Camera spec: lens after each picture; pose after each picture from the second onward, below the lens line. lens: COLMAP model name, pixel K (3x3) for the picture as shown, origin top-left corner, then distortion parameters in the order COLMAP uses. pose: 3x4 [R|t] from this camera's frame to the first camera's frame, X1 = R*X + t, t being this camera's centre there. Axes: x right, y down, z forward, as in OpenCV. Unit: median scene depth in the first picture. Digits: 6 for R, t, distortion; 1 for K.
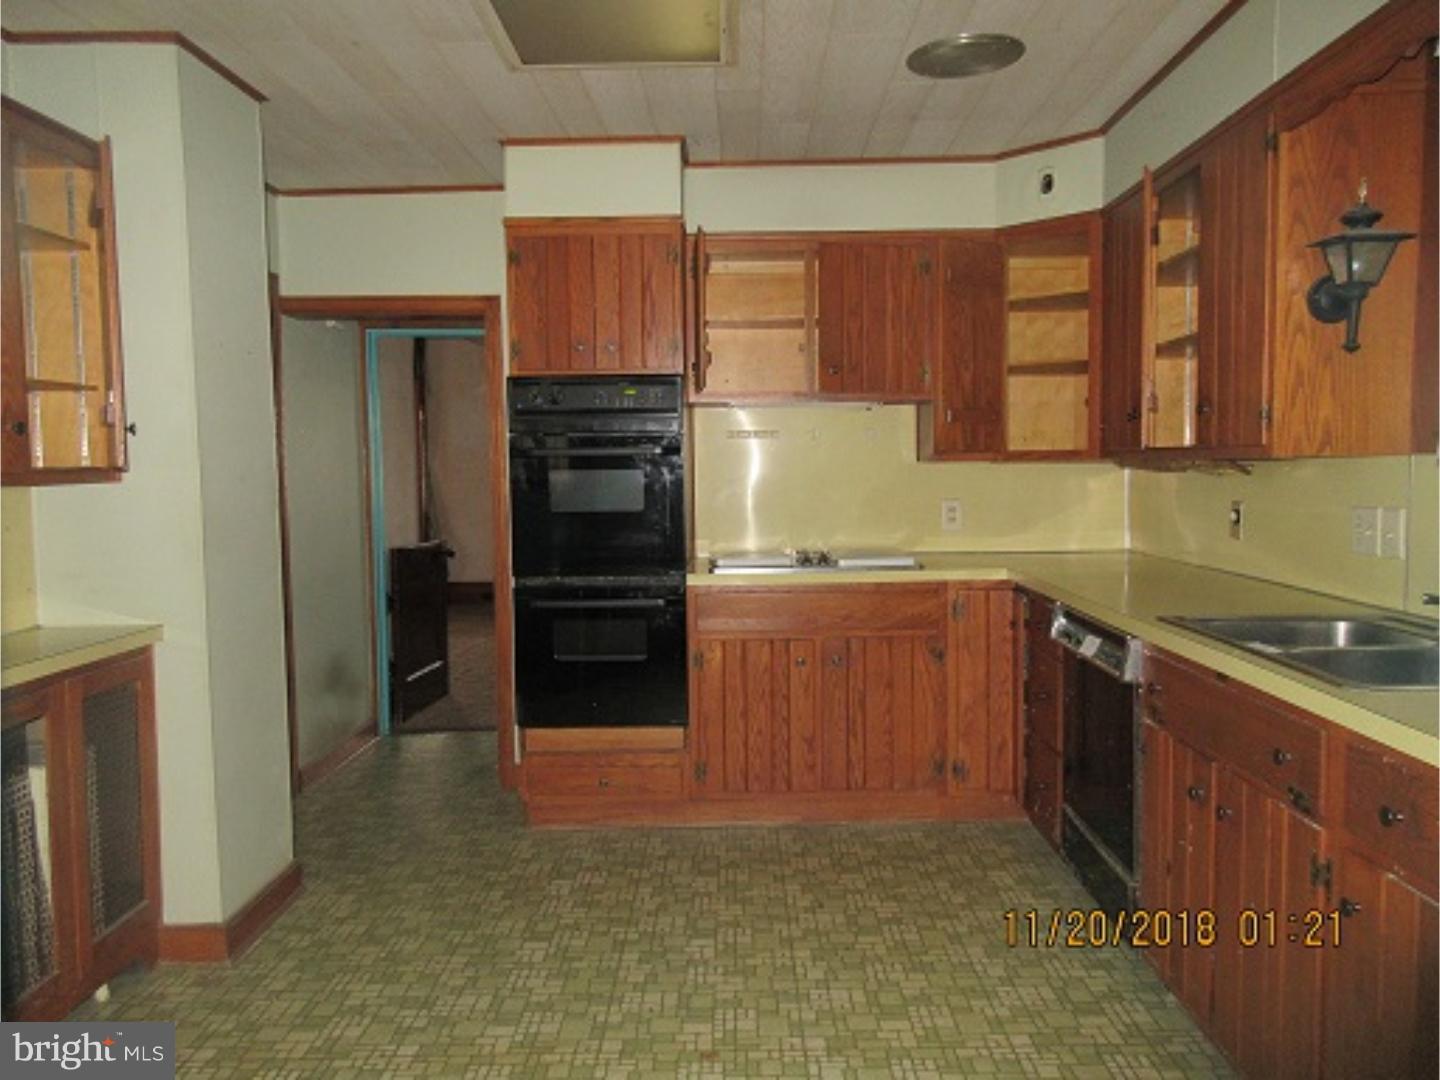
lens RADIAL K [[1062.2, 0, 721.9], [0, 1062.2, 538.1], [0, 0, 1]] dist [0.032688, -0.056153]
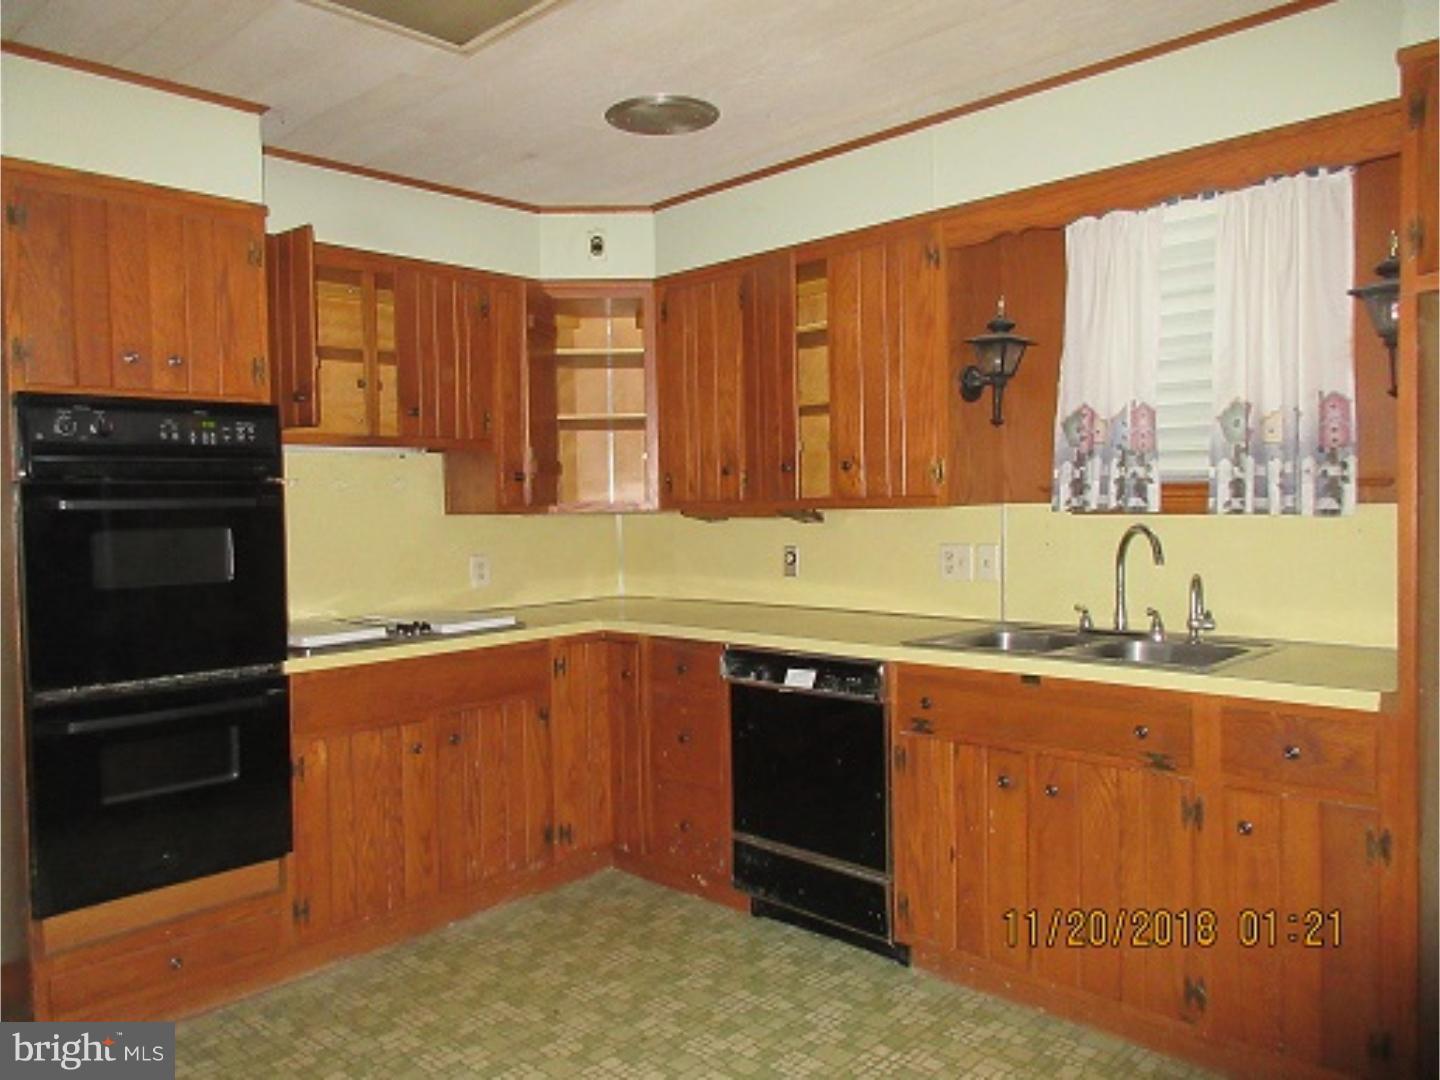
lens RADIAL K [[1062.2, 0, 721.9], [0, 1062.2, 538.1], [0, 0, 1]] dist [0.032688, -0.056153]
pose [[0.687595, -0.024460, 0.725683, -0.387915], [0.061873, 0.997771, -0.024994, -0.016170], [-0.723454, 0.062086, 0.687575, 0.228296]]
